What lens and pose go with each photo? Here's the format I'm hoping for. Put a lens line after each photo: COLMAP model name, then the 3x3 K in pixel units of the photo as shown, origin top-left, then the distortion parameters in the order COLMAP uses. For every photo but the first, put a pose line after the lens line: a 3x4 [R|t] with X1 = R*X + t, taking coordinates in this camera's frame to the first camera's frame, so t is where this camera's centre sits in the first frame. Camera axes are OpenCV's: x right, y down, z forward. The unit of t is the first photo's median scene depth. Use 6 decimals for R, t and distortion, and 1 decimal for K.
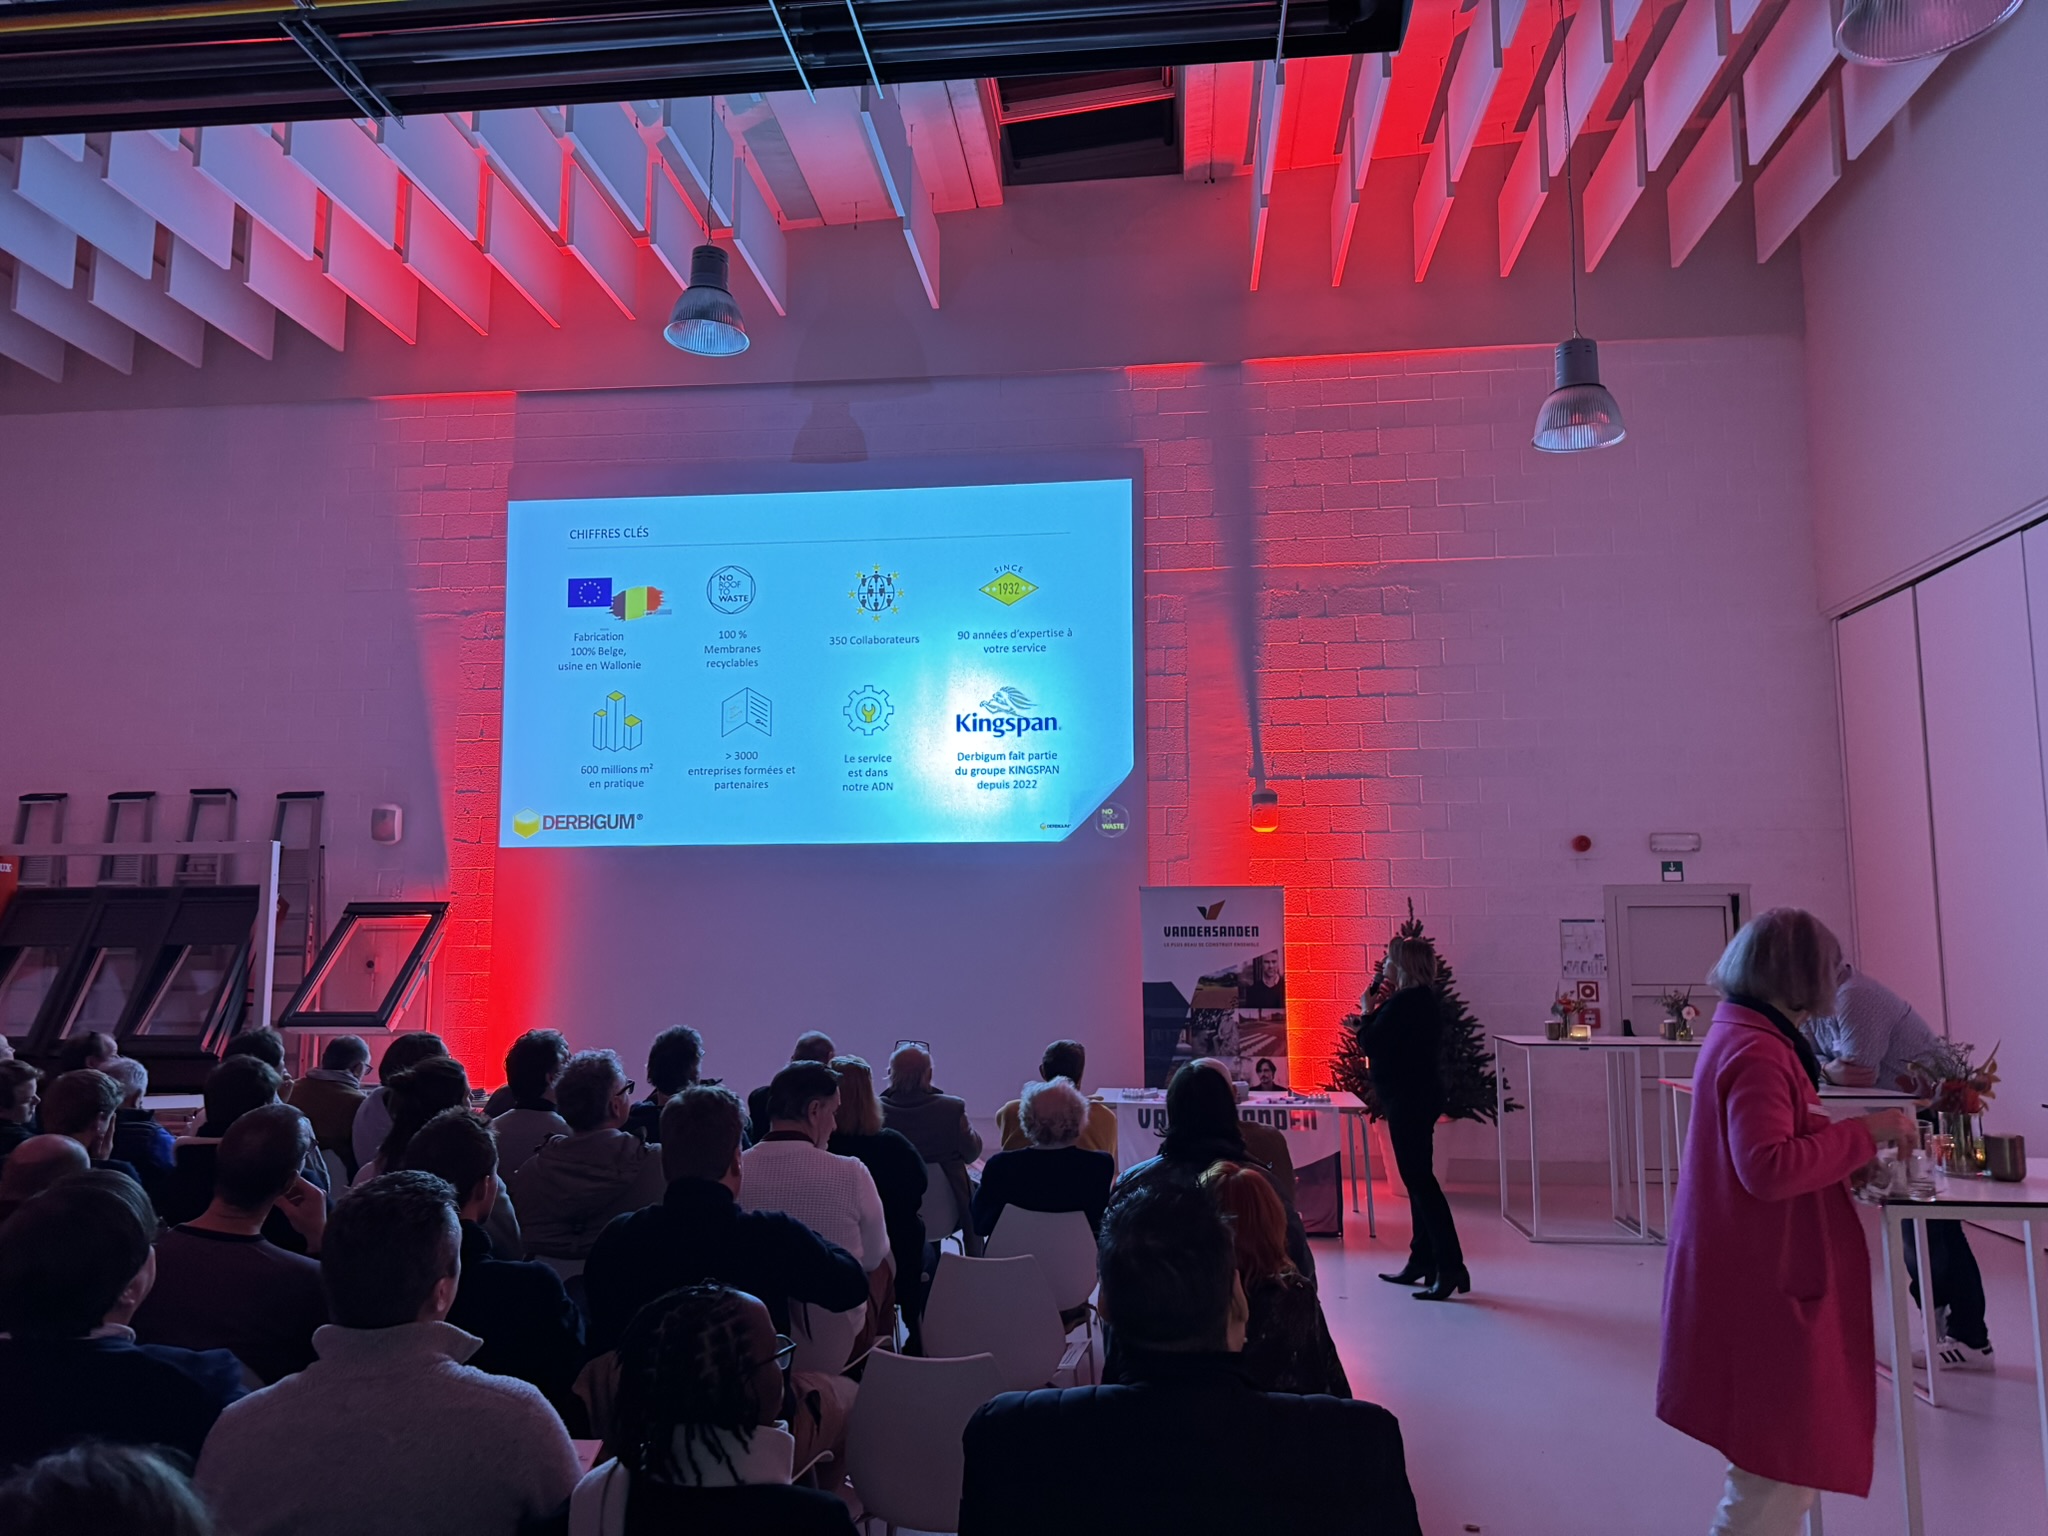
lens RADIAL K [[1419.2, 0, 1019.4], [0, 1419.2, 784.0], [0, 0, 1]] dist [0.161779, -0.267355]
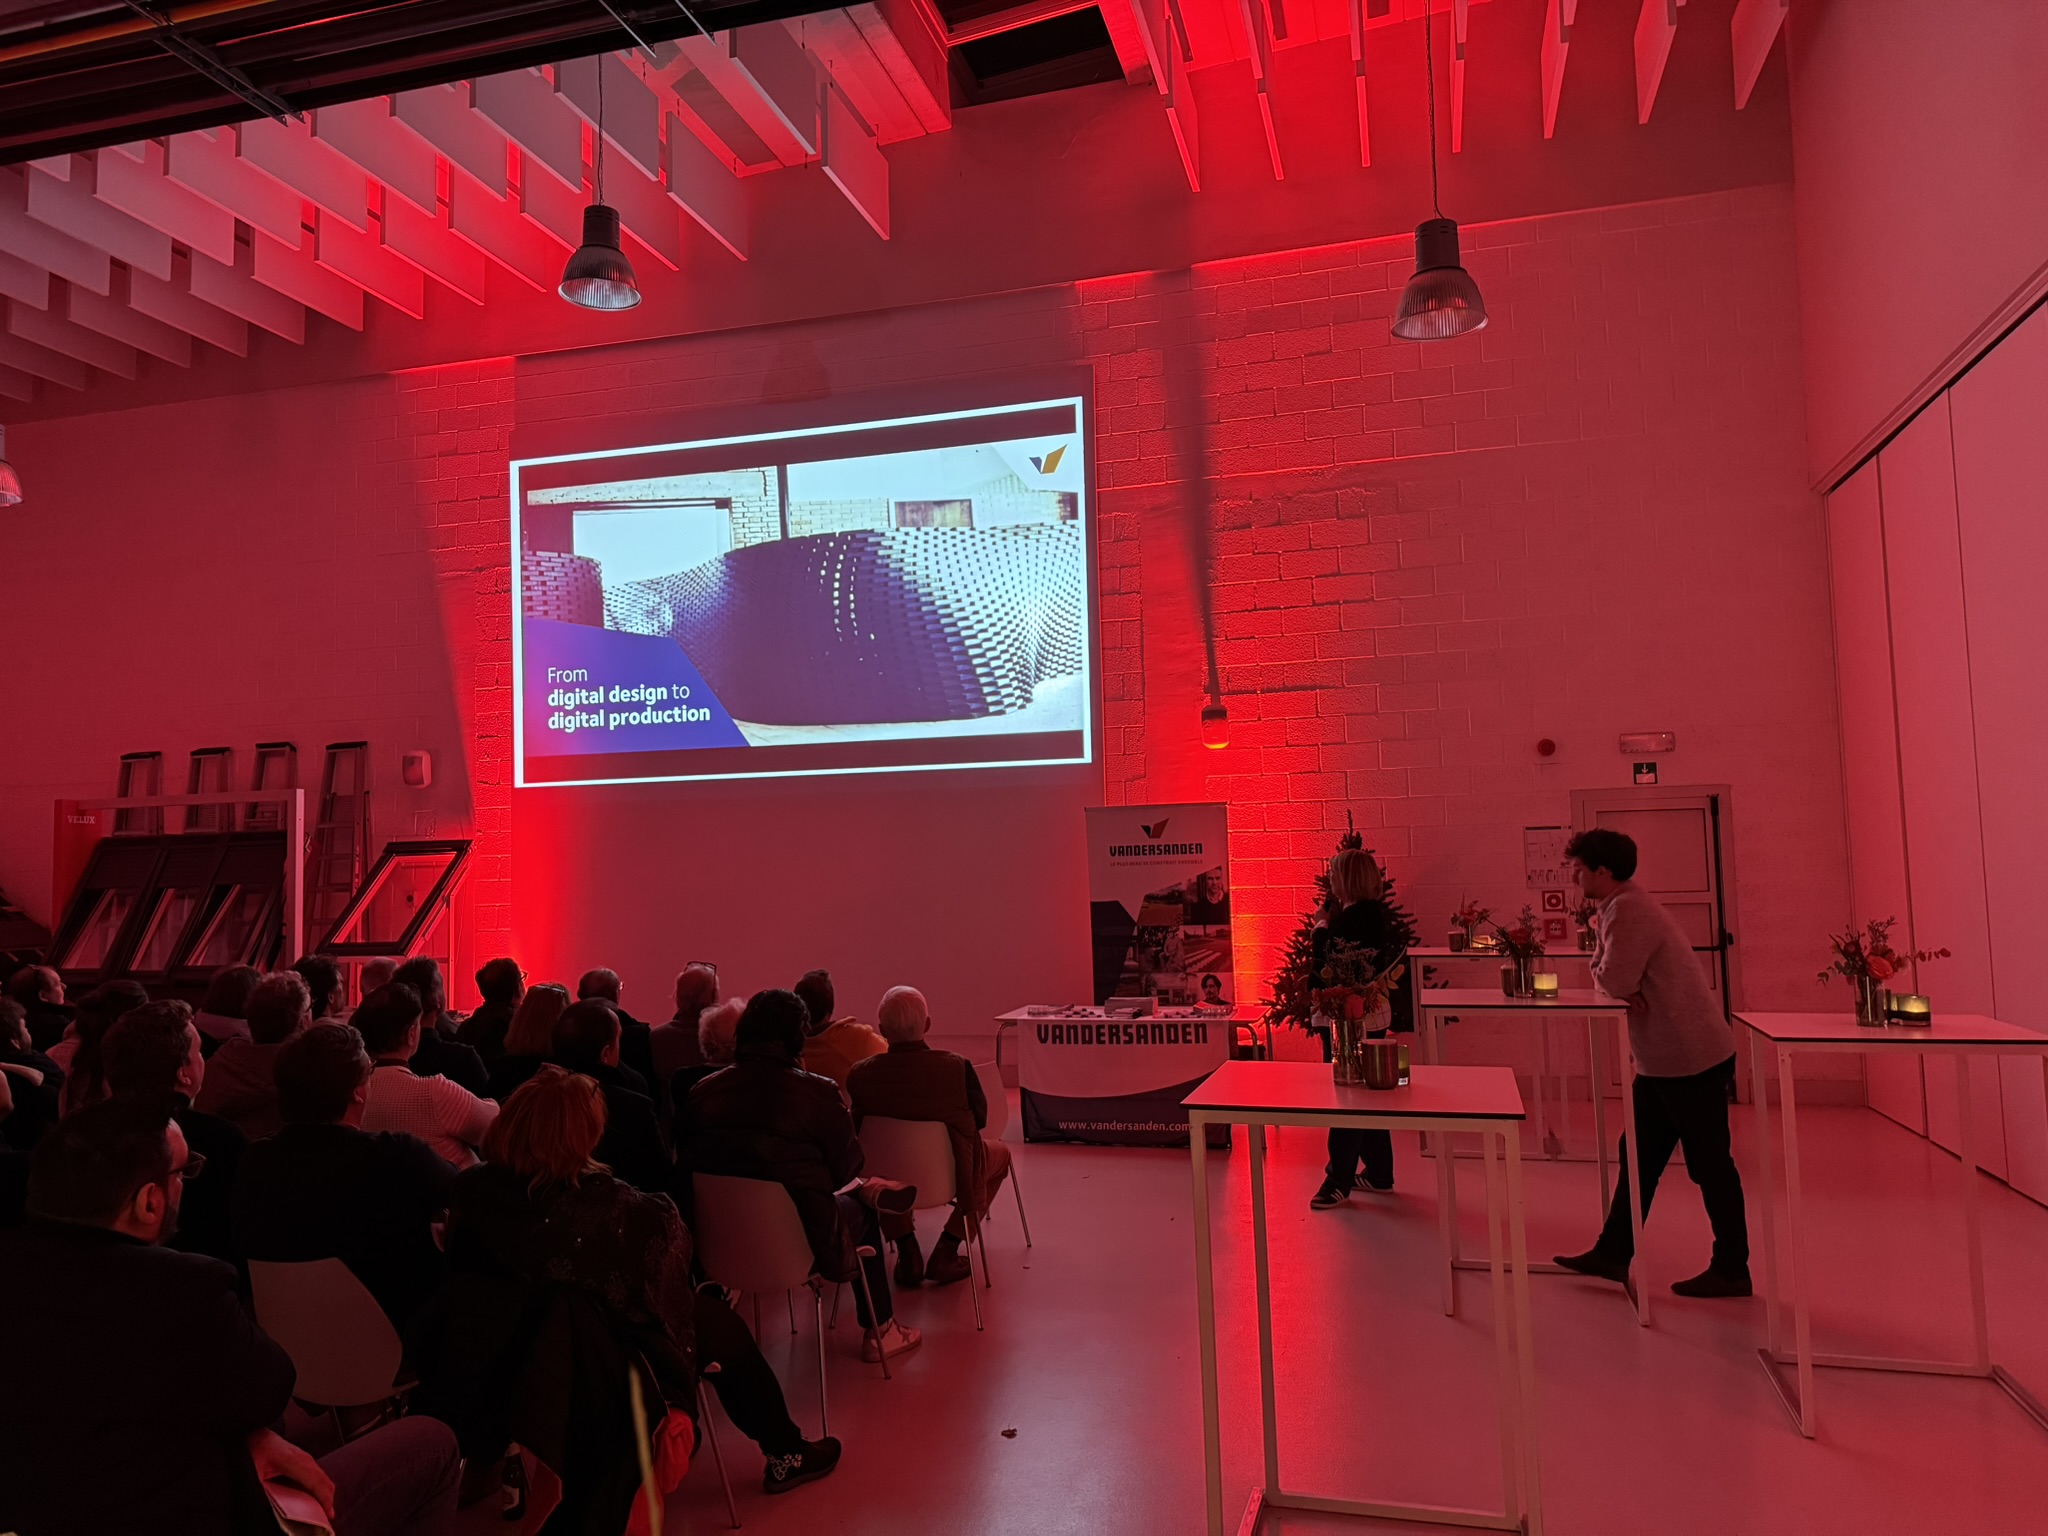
lens RADIAL K [[1421.3, 0, 1016.6], [0, 1421.3, 768.5], [0, 0, 1]] dist [0.159696, -0.271629]
pose [[0.986390, -0.034372, -0.160790, 0.200272], [0.041304, 0.998347, 0.039966, 0.002406], [0.159150, -0.046063, 0.986179, -0.000120]]
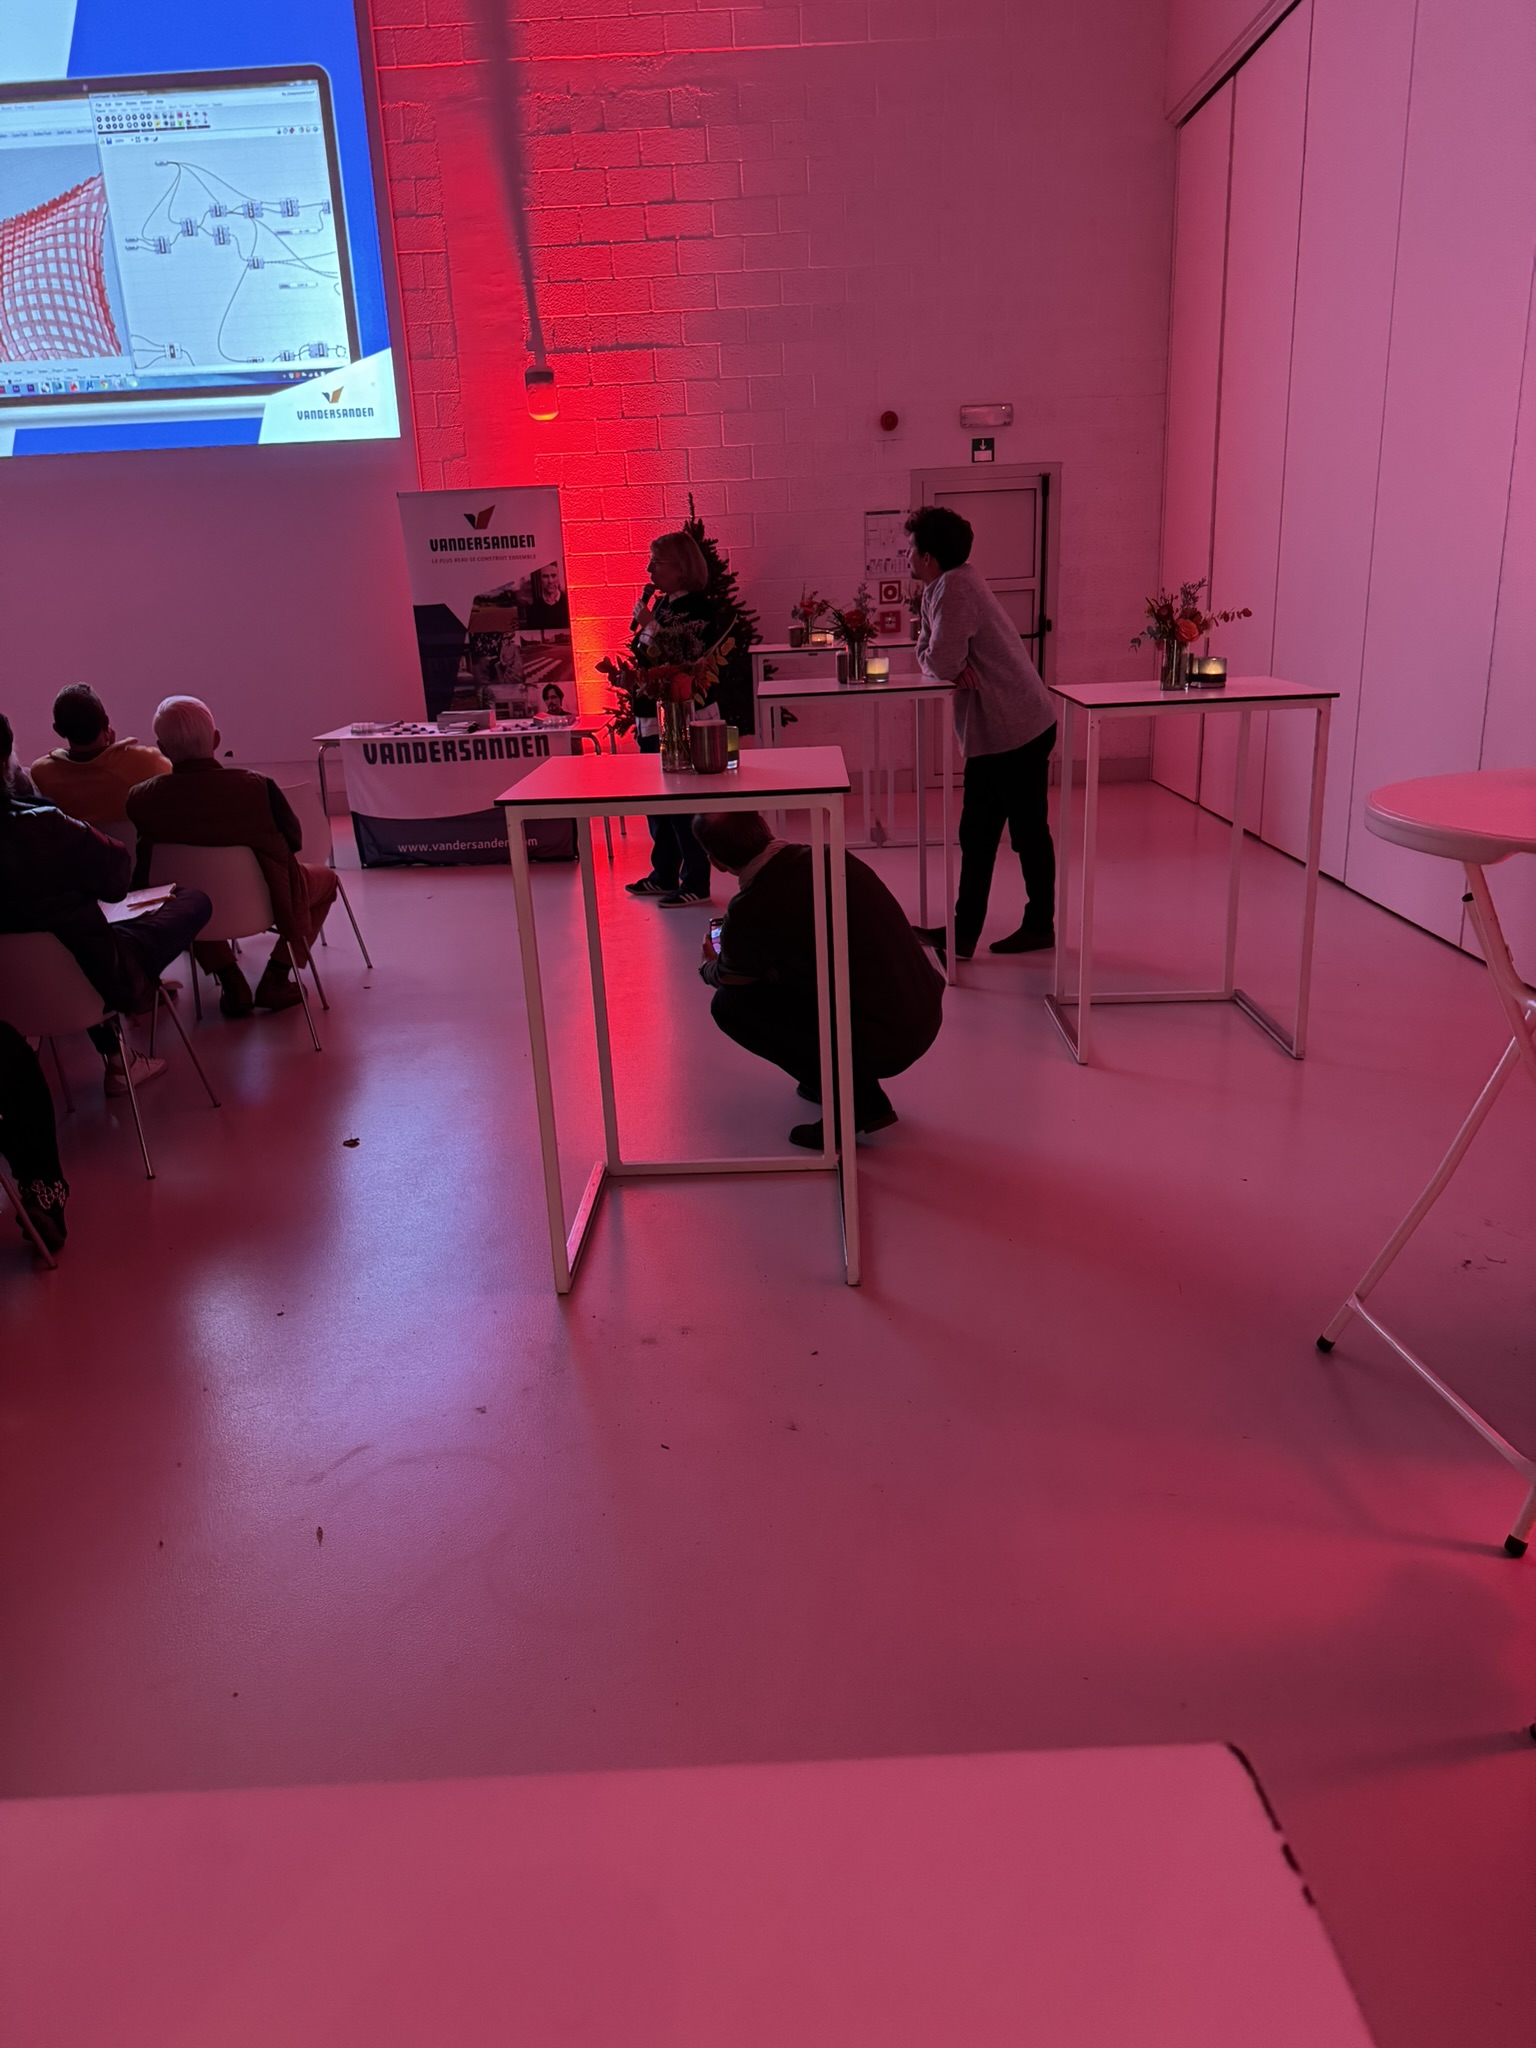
lens RADIAL K [[1421.3, 0, 763.5], [0, 1421.3, 1024.5], [0, 0, 1]] dist [0.159696, -0.271629]
pose [[0.993564, -0.071137, 0.088150, 0.207580], [0.029624, 0.914305, 0.403941, 0.017994], [-0.109331, -0.398730, 0.910528, 0.032183]]
